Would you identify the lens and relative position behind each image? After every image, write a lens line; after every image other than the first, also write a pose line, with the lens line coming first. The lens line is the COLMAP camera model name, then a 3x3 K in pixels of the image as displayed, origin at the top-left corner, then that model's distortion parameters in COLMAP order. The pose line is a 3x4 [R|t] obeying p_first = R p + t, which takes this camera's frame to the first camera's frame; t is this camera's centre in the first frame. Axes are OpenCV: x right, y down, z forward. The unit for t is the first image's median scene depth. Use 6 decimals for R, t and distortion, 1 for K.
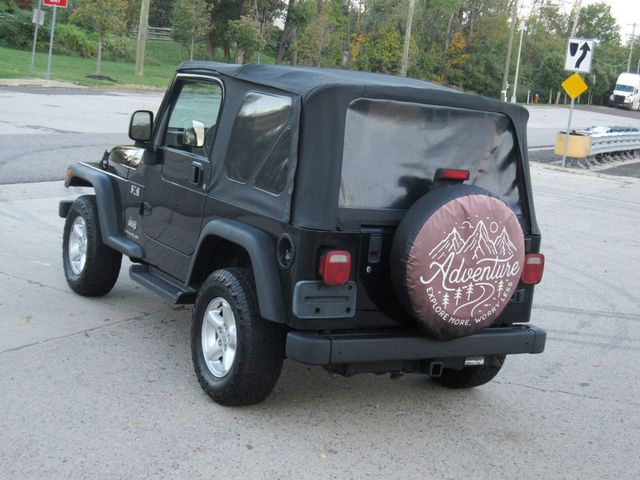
lens RADIAL K [[1097.4, 0, 320.0], [0, 1097.4, 240.0], [0, 0, 1]] dist [-0.184262, 0.016804]
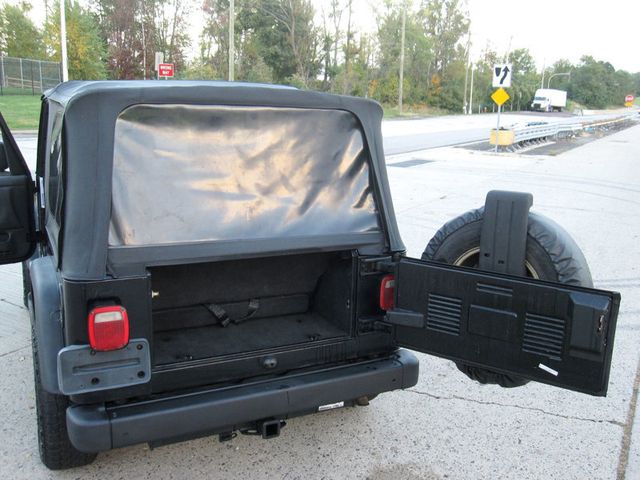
lens RADIAL K [[627.7, 0, 320.0], [0, 627.7, 240.0], [0, 0, 1]] dist [-0.069515, -0.011769]
pose [[0.994223, -0.072388, -0.079256, 0.036987], [0.076618, 0.995719, 0.051699, -0.008749], [0.075174, -0.057473, 0.995513, 0.106278]]
